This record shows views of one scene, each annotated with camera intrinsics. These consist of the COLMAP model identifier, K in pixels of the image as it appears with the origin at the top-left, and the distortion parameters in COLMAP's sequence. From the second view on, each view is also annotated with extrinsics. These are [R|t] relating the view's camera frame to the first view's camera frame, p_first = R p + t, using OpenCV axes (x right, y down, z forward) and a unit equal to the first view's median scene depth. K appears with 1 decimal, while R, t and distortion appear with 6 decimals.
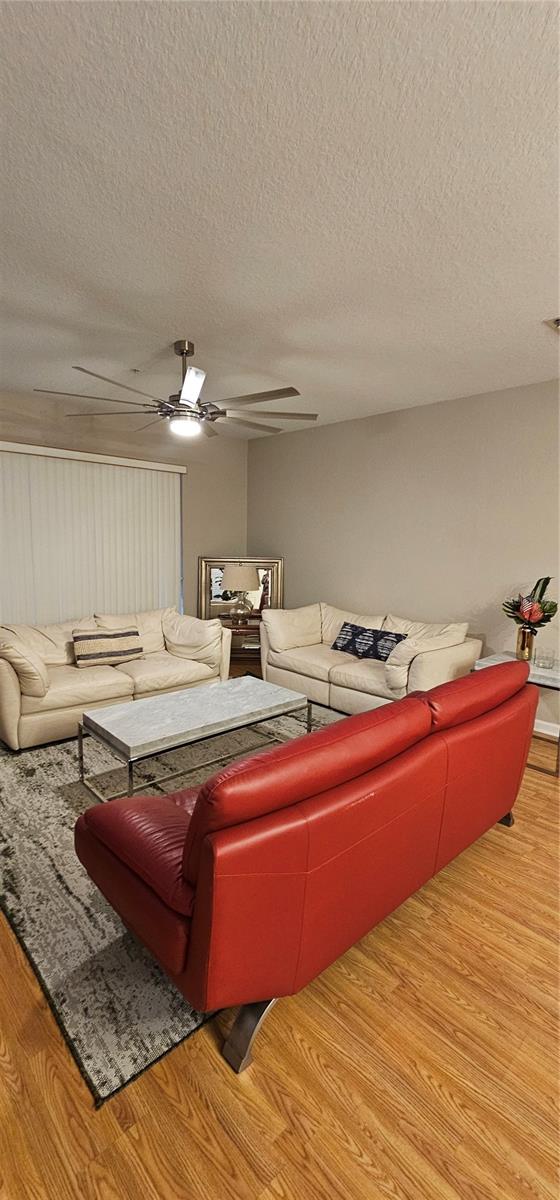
lens RADIAL K [[492.1, 0, 286.6], [0, 492.1, 599.0], [0, 0, 1]] dist [-0.004012, -0.000066]
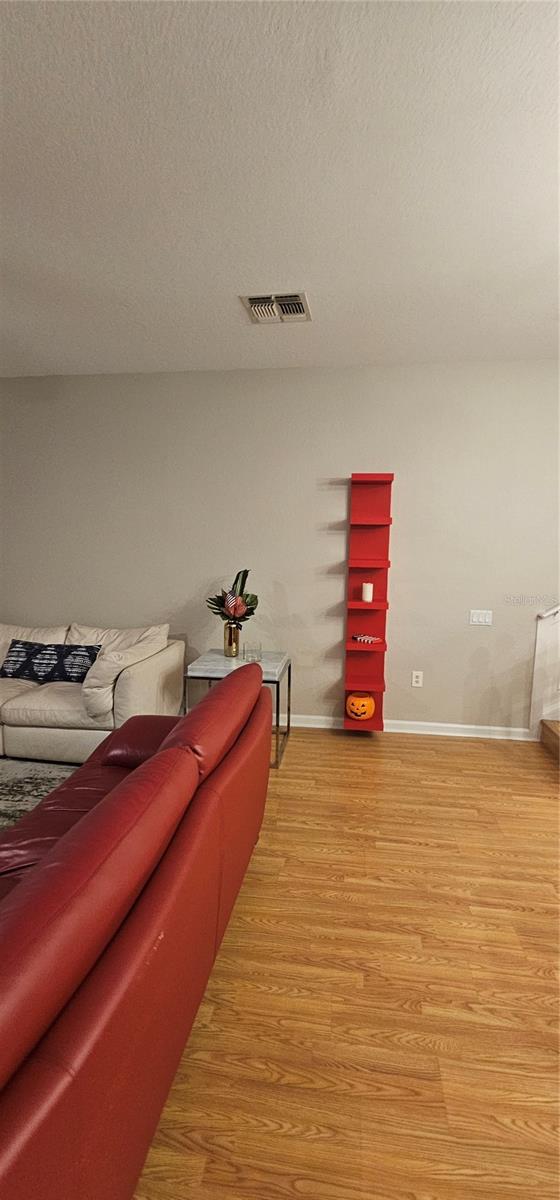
lens RADIAL K [[492.1, 0, 287.2], [0, 492.1, 597.5], [0, 0, 1]] dist [-0.004012, -0.000066]
pose [[0.782718, -0.084985, 0.616547, -0.020335], [0.079217, 0.996180, 0.036747, -0.017972], [-0.617314, 0.020078, 0.786460, 0.163010]]
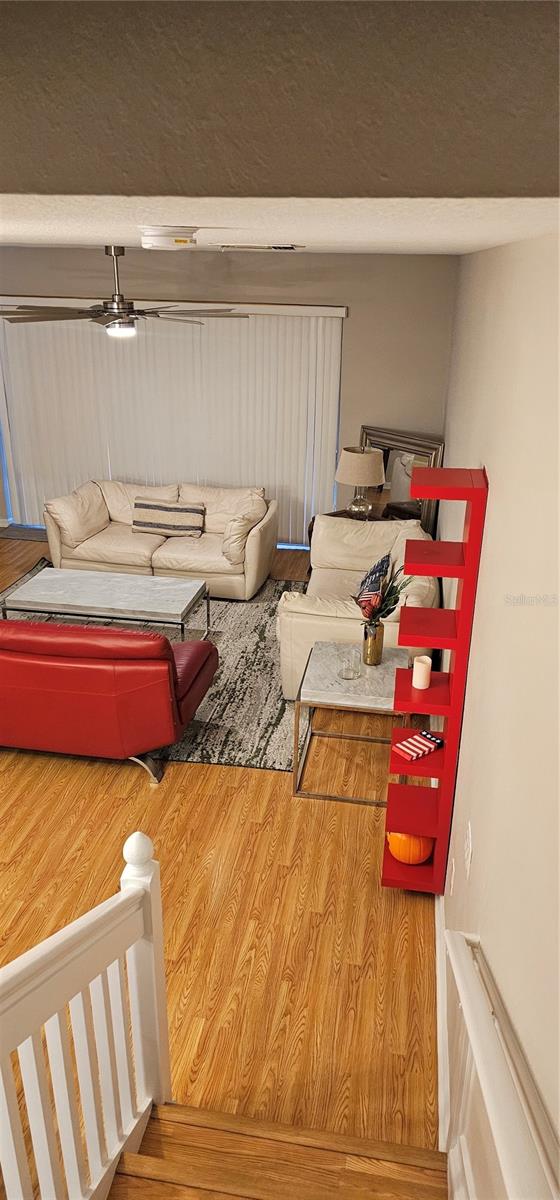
lens RADIAL K [[795.9, 0, 291.8], [0, 795.9, 598.1], [0, 0, 1]] dist [0.074717, -0.070678]
pose [[0.606785, 0.299153, -0.736423, 1.251554], [-0.105175, 0.948546, 0.298662, -0.314885], [0.787877, -0.103770, 0.607027, 0.174611]]
